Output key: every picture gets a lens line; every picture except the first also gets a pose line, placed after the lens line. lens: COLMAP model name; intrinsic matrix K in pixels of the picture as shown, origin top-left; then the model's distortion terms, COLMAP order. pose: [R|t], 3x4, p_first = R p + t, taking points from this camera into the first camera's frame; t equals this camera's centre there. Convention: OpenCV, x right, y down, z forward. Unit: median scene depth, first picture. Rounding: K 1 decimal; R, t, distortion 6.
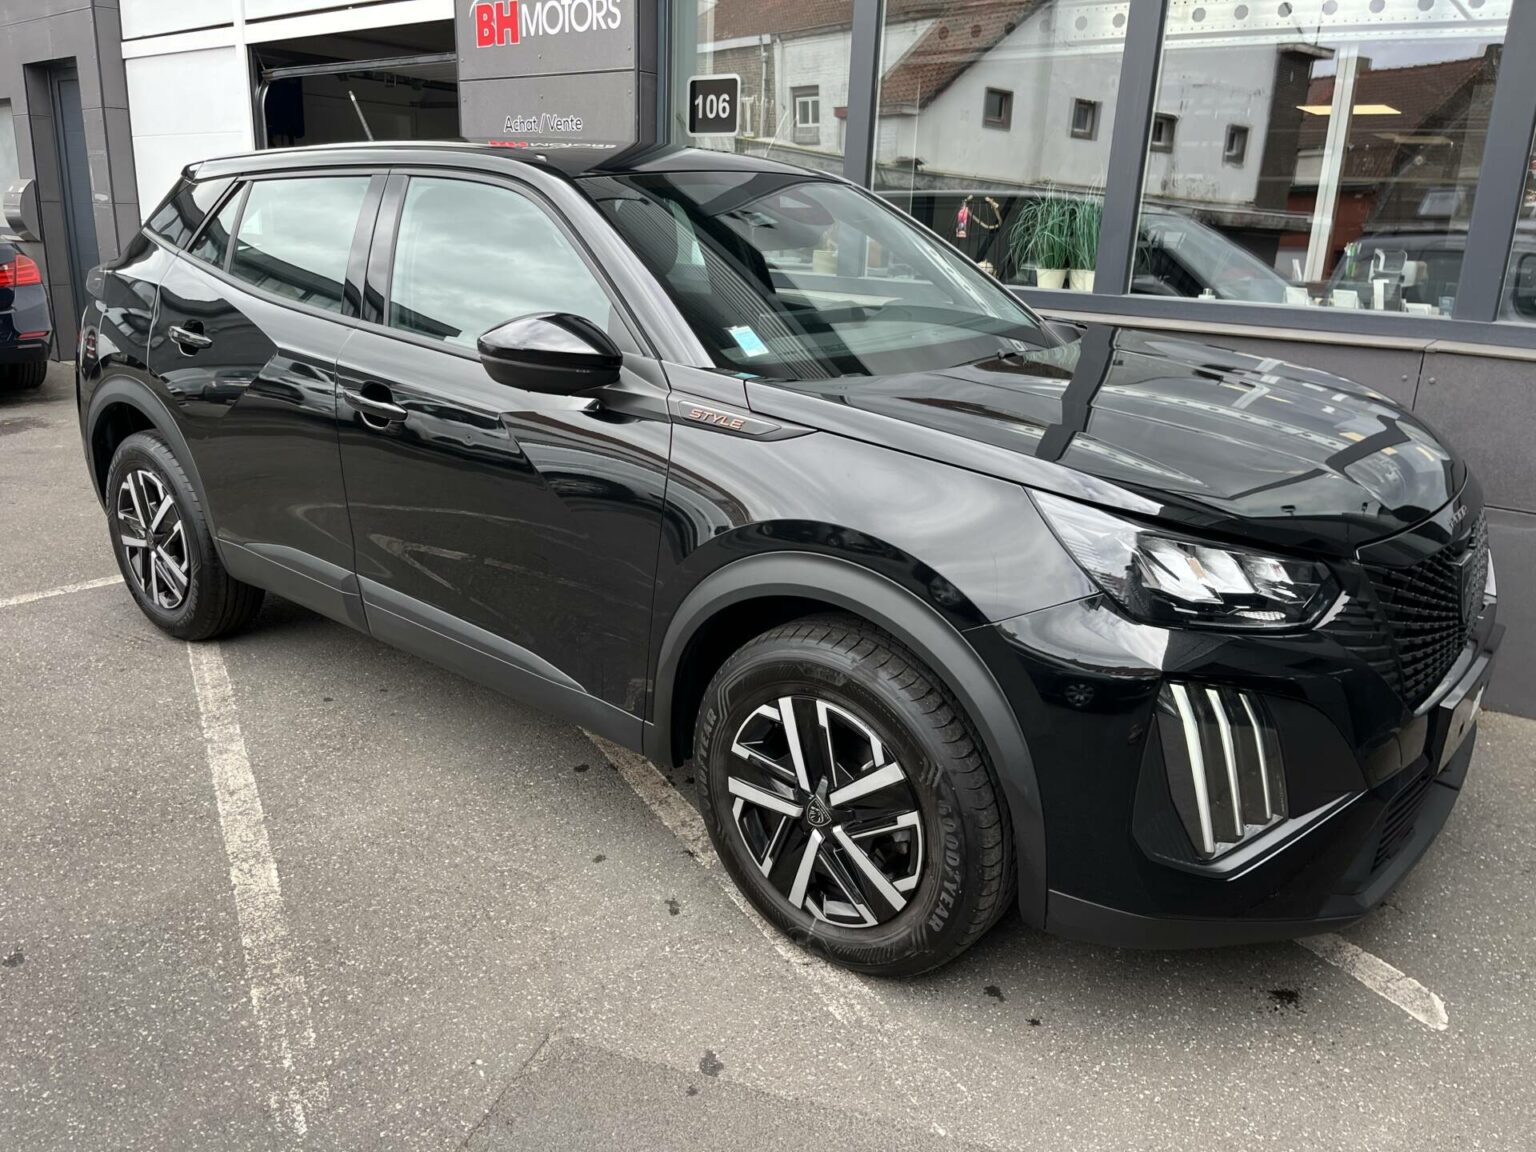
lens RADIAL K [[1166.2, 0, 768.0], [0, 1166.2, 576.0], [0, 0, 1]] dist [0.012435, 0.000851]
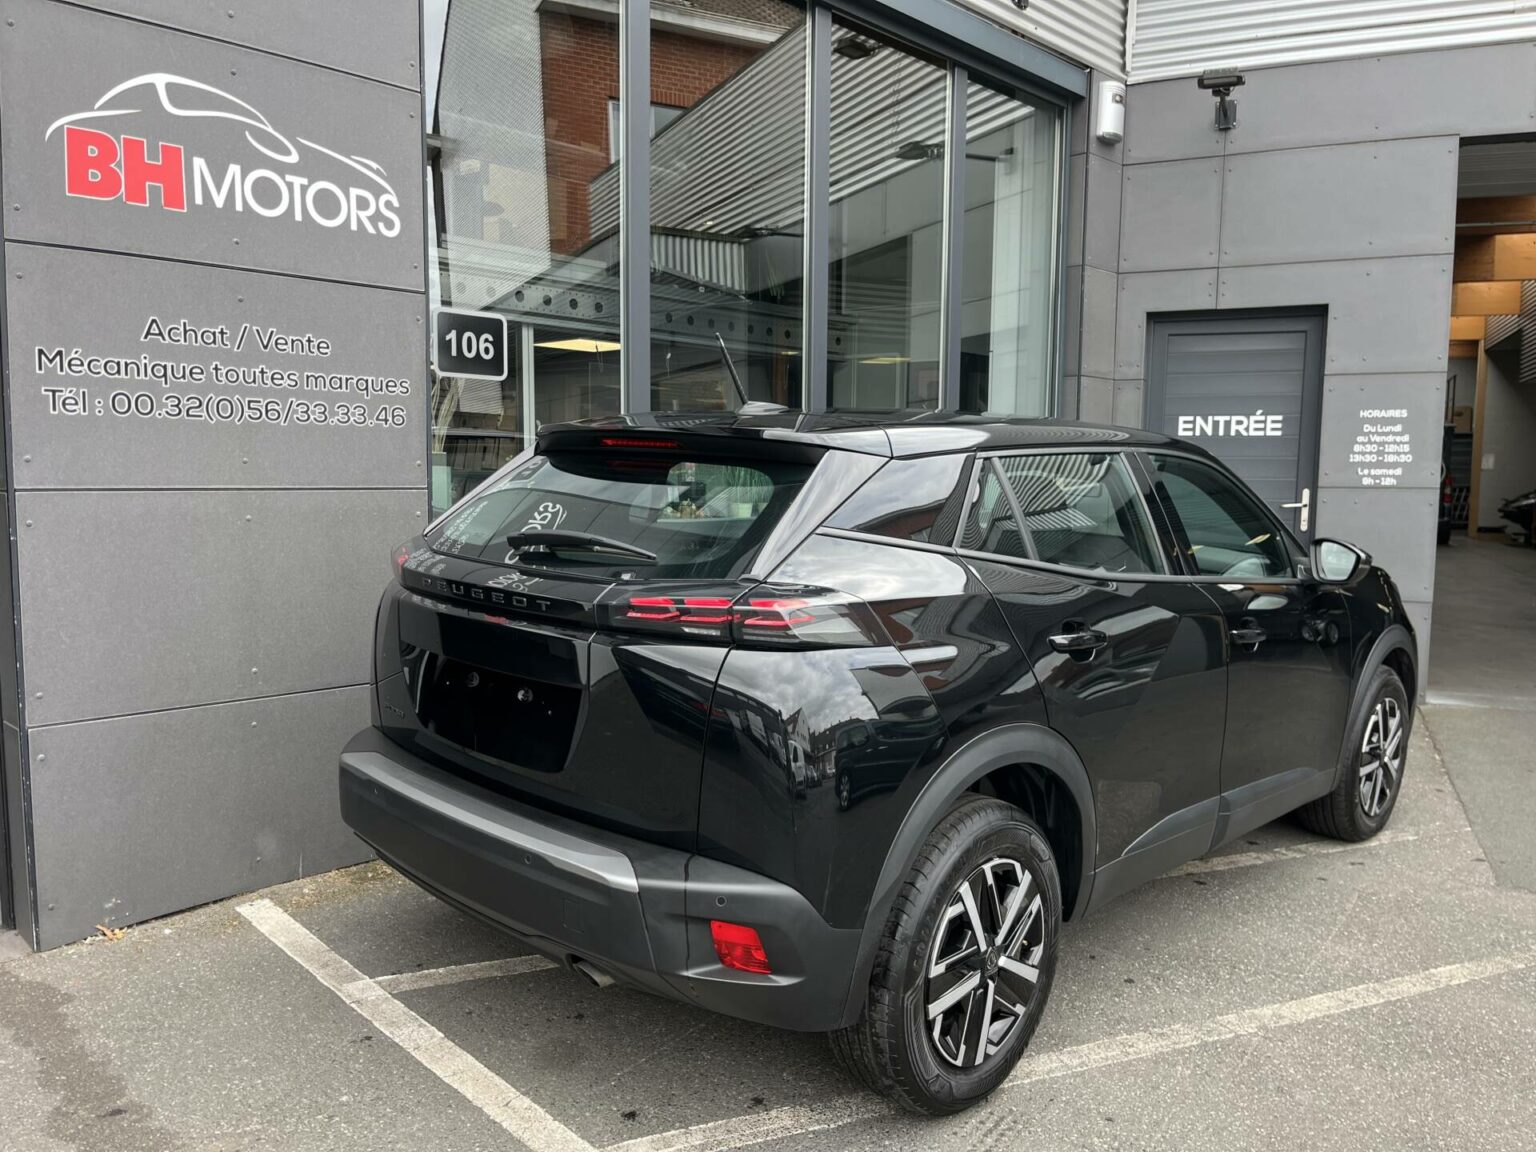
lens RADIAL K [[1163.7, 0, 757.3], [0, 1163.7, 566.4], [0, 0, 1]] dist [0.011245, 0.003390]
pose [[0.097461, -0.119629, 0.988023, -1.431217], [0.284130, 0.954778, 0.087576, -0.422282], [-0.953819, 0.272192, 0.127043, 1.184950]]
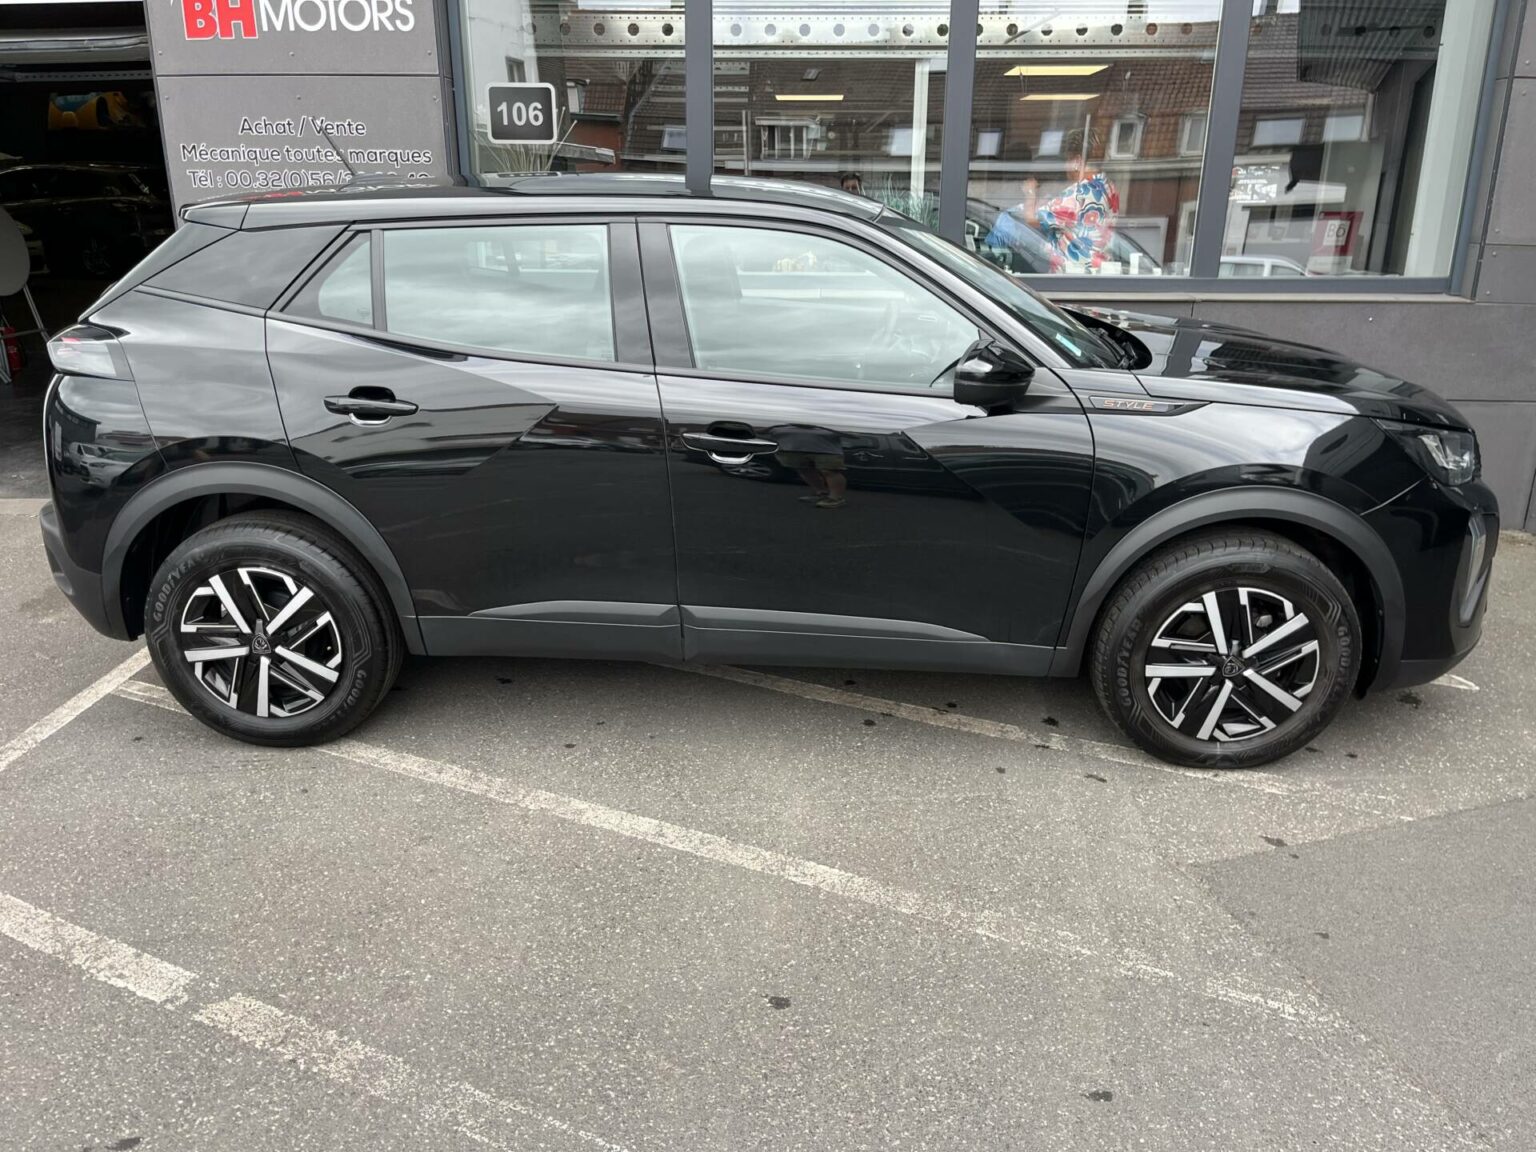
lens RADIAL K [[1151.4, 0, 768.0], [0, 1151.4, 576.0], [0, 0, 1]] dist [0.064402, -0.102224]
pose [[0.808341, -0.218235, 0.546771, -0.825219], [0.195233, 0.975568, 0.100753, -0.113505], [-0.555400, 0.025305, 0.831198, 0.086276]]
